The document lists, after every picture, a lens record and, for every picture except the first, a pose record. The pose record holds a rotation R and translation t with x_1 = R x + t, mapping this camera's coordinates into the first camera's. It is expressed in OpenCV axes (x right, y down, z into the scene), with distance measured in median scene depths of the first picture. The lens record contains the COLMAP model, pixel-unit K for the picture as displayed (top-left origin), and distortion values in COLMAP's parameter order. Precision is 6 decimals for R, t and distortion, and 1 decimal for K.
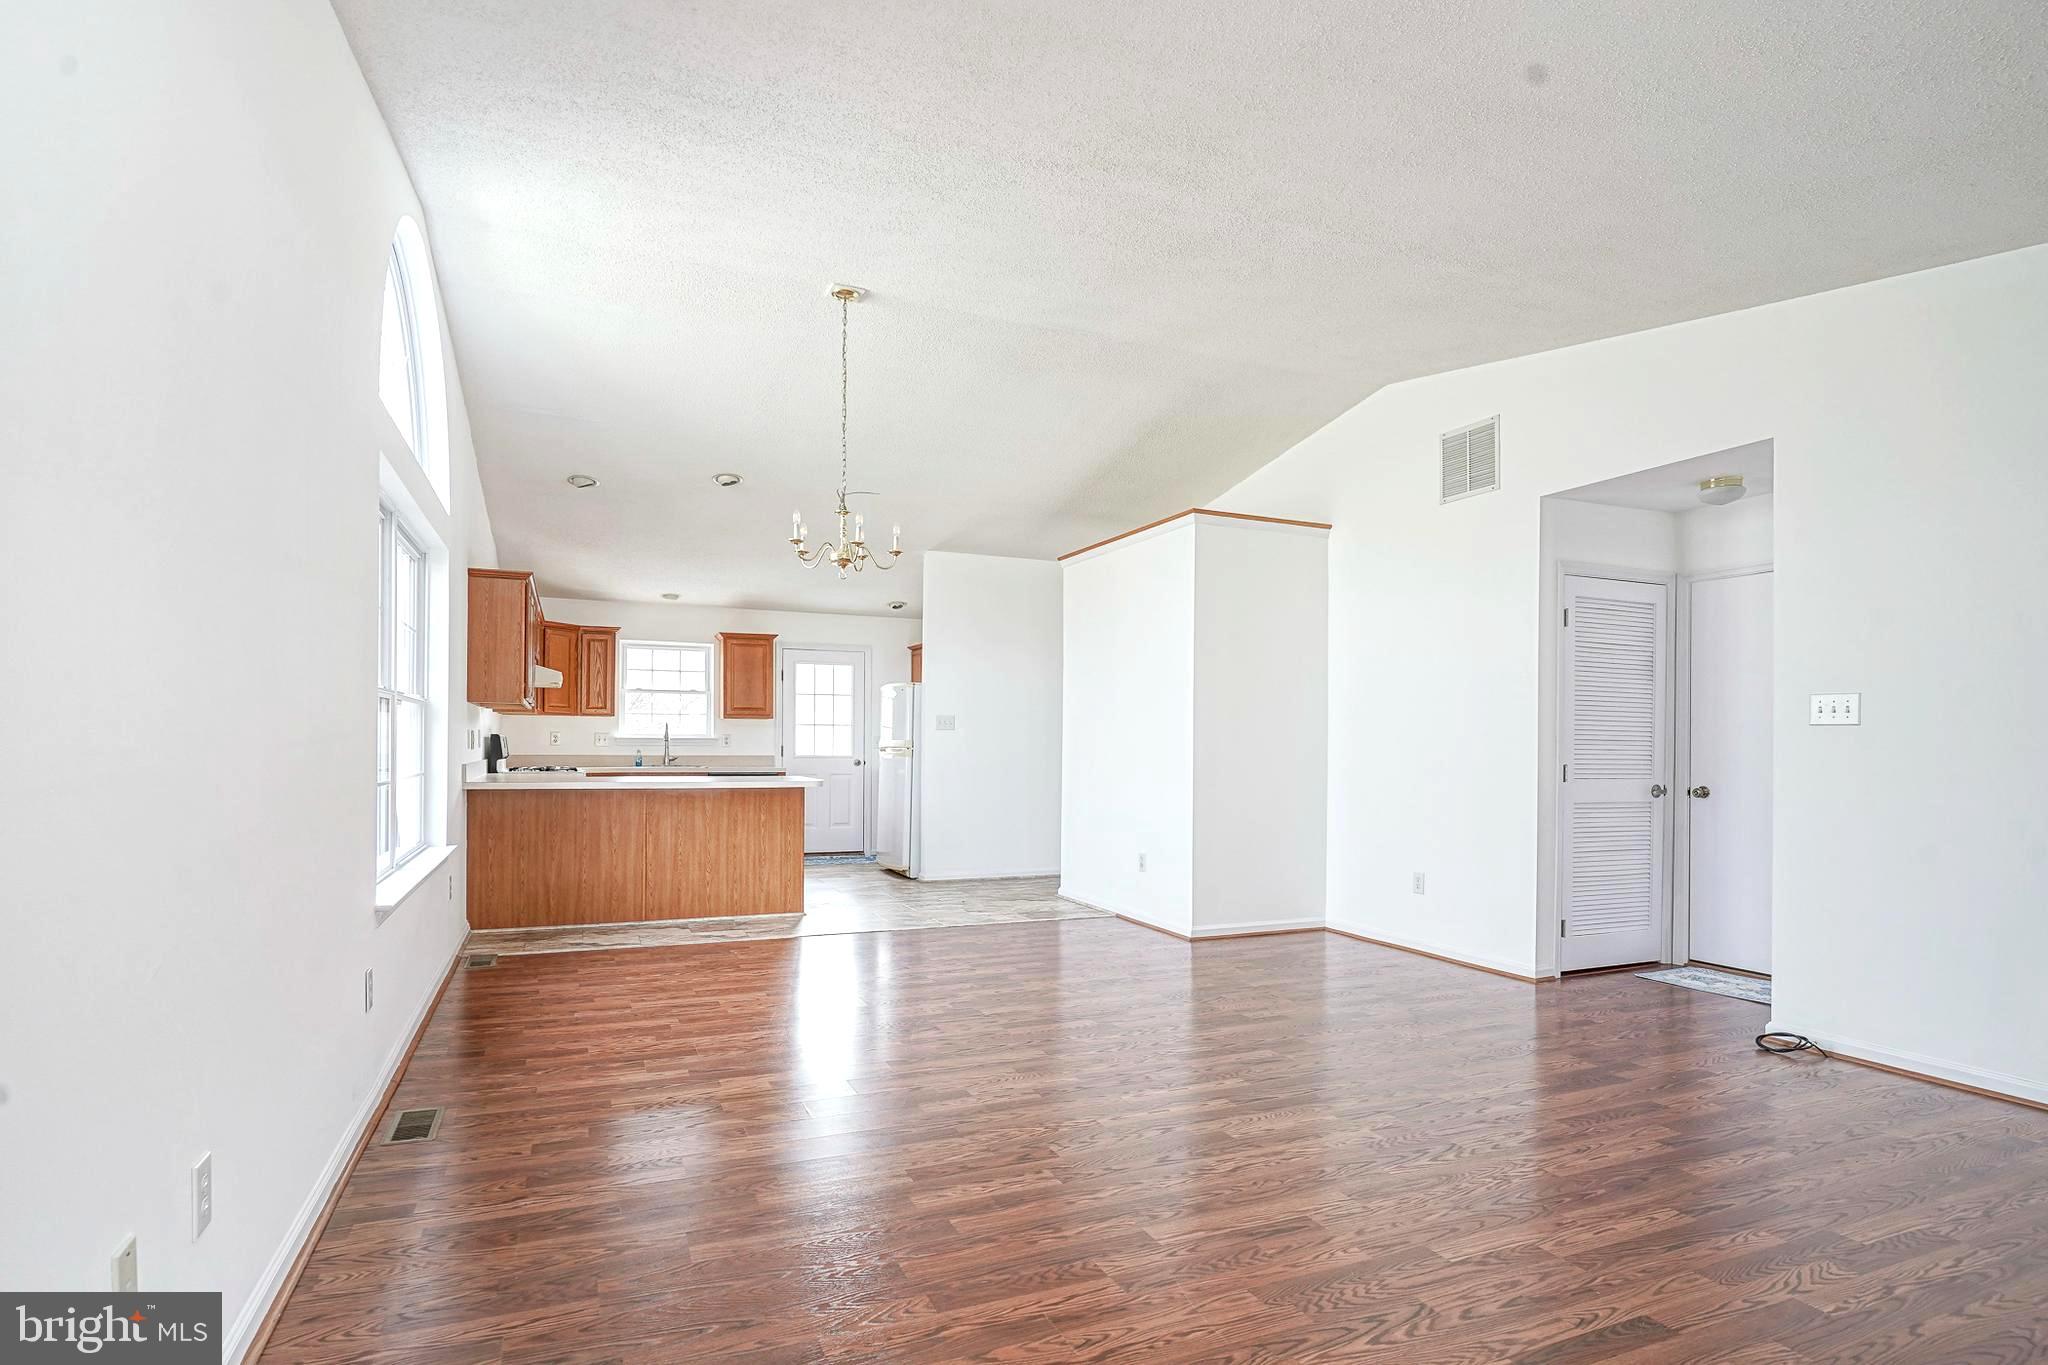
lens RADIAL K [[1043.4, 0, 1037.0], [0, 1043.4, 749.8], [0, 0, 1]] dist [-0.002020, -0.000214]
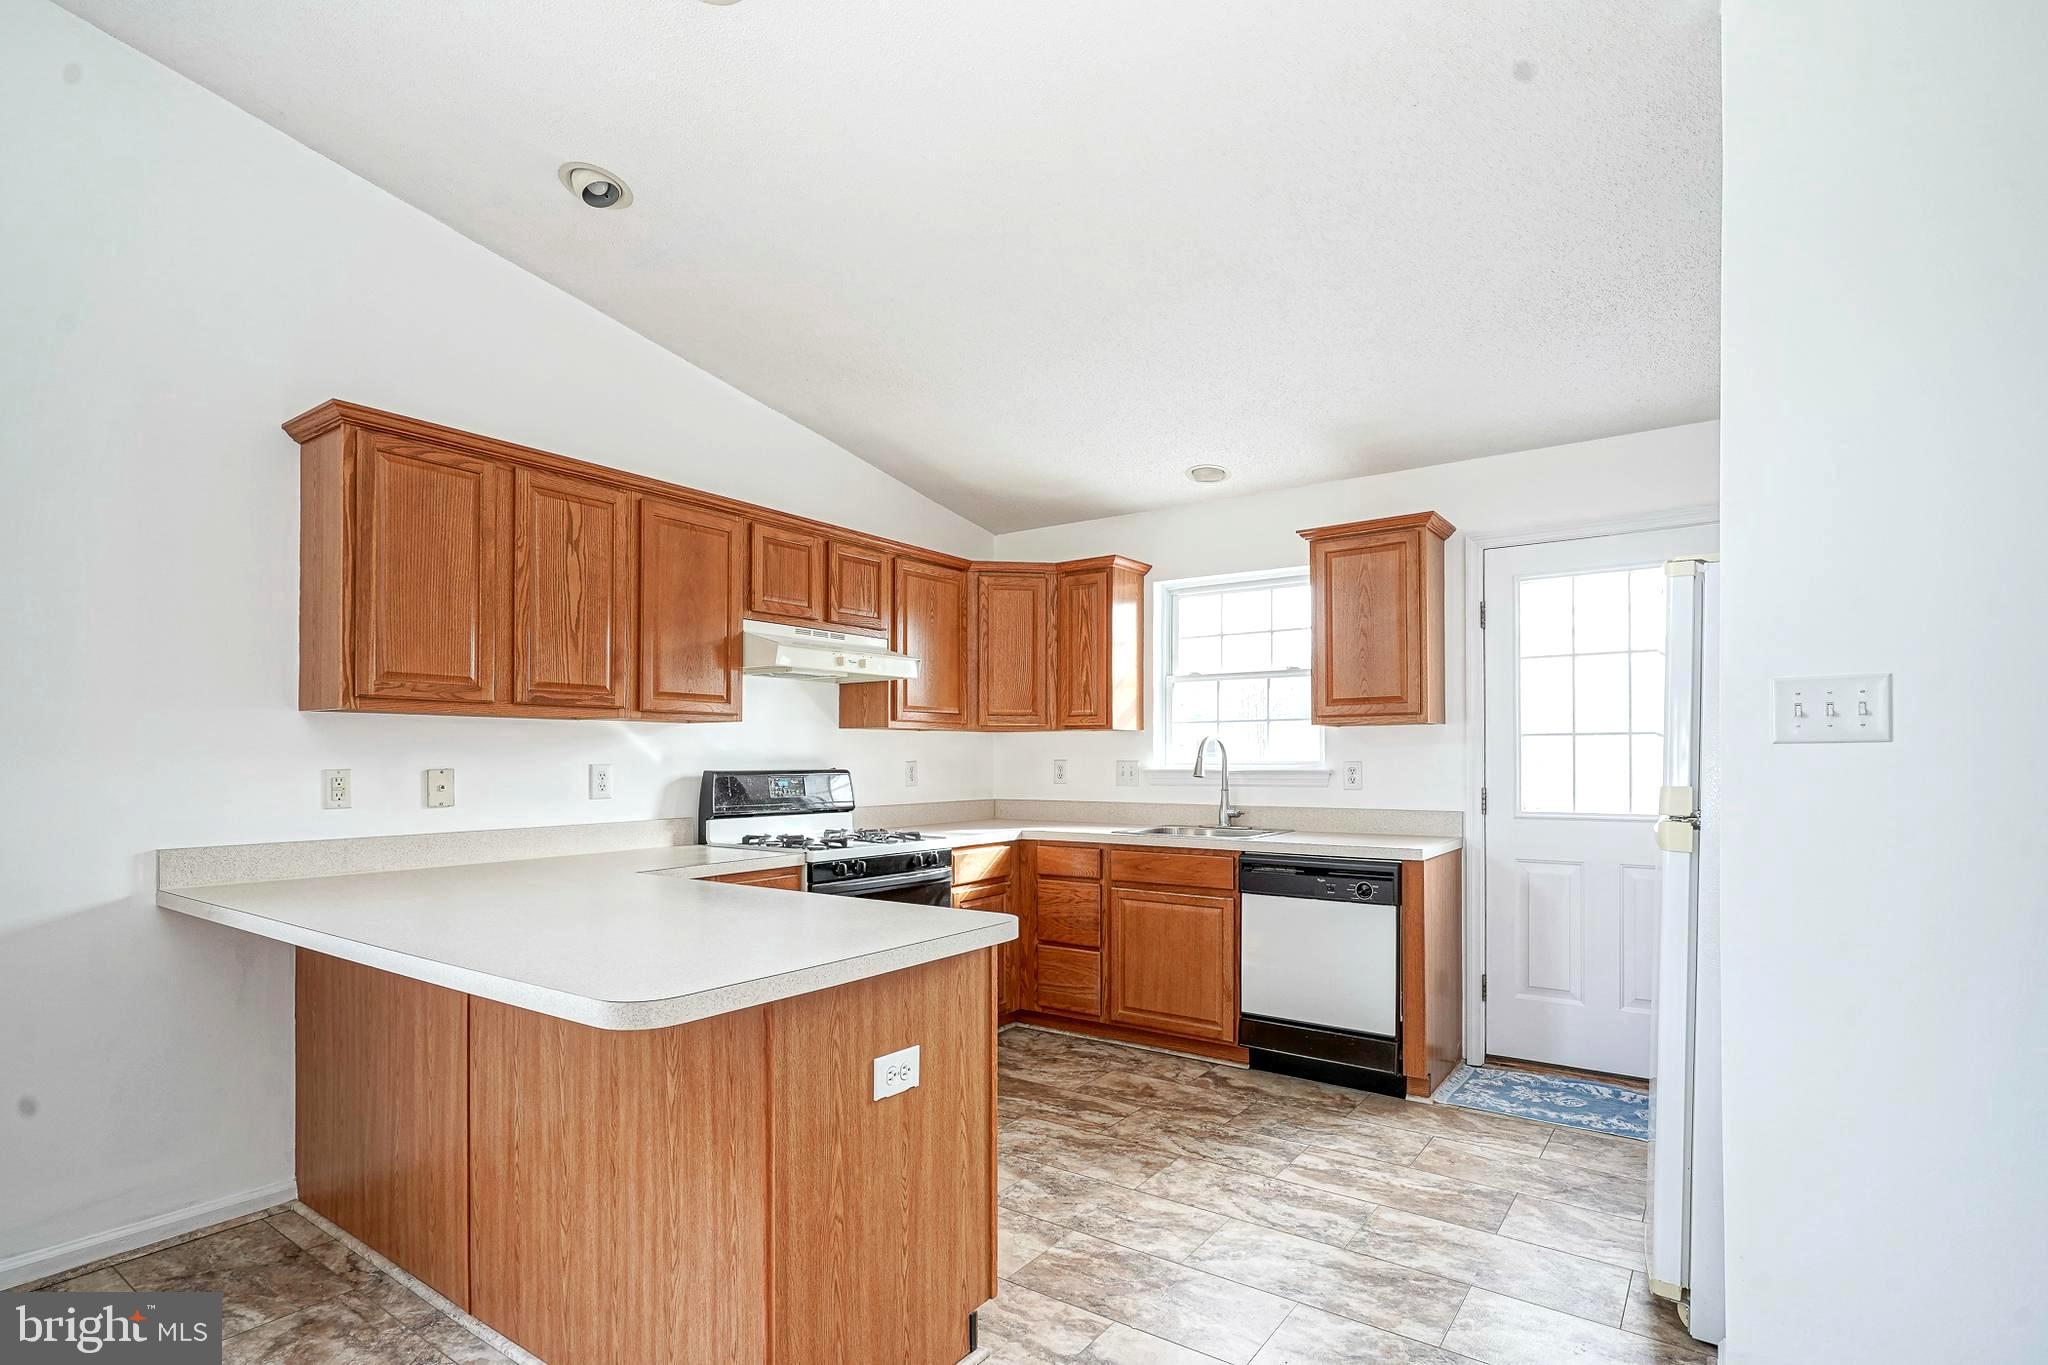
lens RADIAL K [[1033.2, 0, 992.6], [0, 1033.2, 755.9], [0, 0, 1]] dist [-0.004180, -0.000307]
pose [[0.497496, -0.009648, -0.867413, 0.009678], [0.001891, 0.999948, -0.010038, -0.013872], [0.867464, 0.003354, 0.497488, 0.697648]]
